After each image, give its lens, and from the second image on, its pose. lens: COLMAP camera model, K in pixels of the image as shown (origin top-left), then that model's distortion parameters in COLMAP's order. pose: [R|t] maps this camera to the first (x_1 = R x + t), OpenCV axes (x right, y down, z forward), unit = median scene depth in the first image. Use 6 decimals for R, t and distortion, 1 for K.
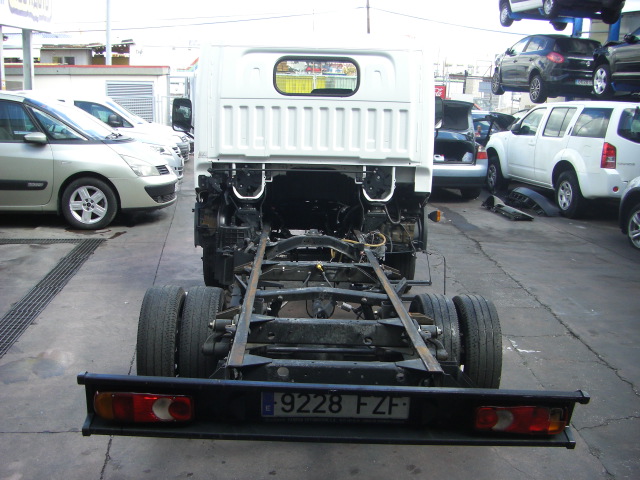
lens RADIAL K [[725.9, 0, 300.1], [0, 725.9, 283.2], [0, 0, 1]] dist [-0.176236, 0.079850]
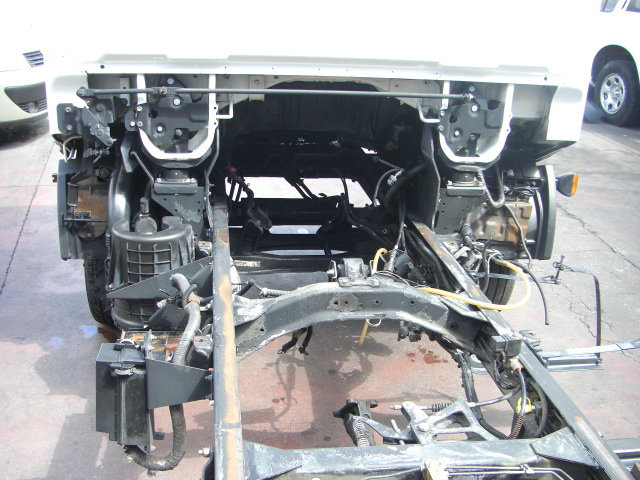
lens RADIAL K [[725.9, 0, 300.1], [0, 725.9, 283.2], [0, 0, 1]] dist [-0.176236, 0.079850]
pose [[0.994592, -0.025979, 0.100558, -0.044643], [0.007584, 0.983793, 0.179146, -0.120727], [-0.103582, -0.177415, 0.978670, 0.568876]]
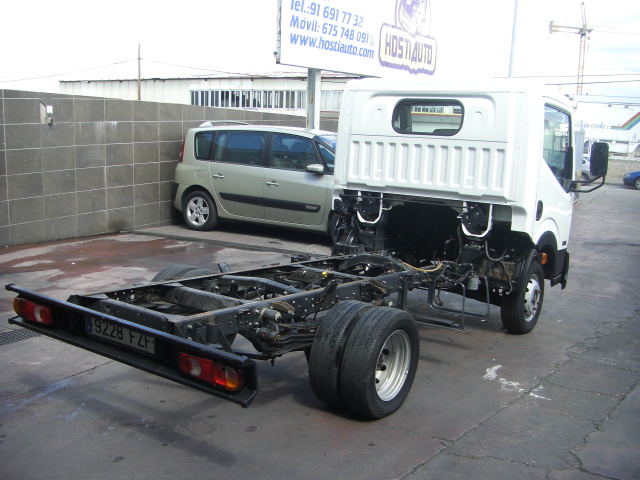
lens RADIAL K [[725.9, 0, 300.1], [0, 725.9, 283.2], [0, 0, 1]] dist [-0.176236, 0.079850]
pose [[0.799487, 0.132627, -0.585858, 0.527183], [-0.176030, 0.984231, -0.017406, 0.015722], [0.574311, 0.117044, 0.810227, 0.025352]]
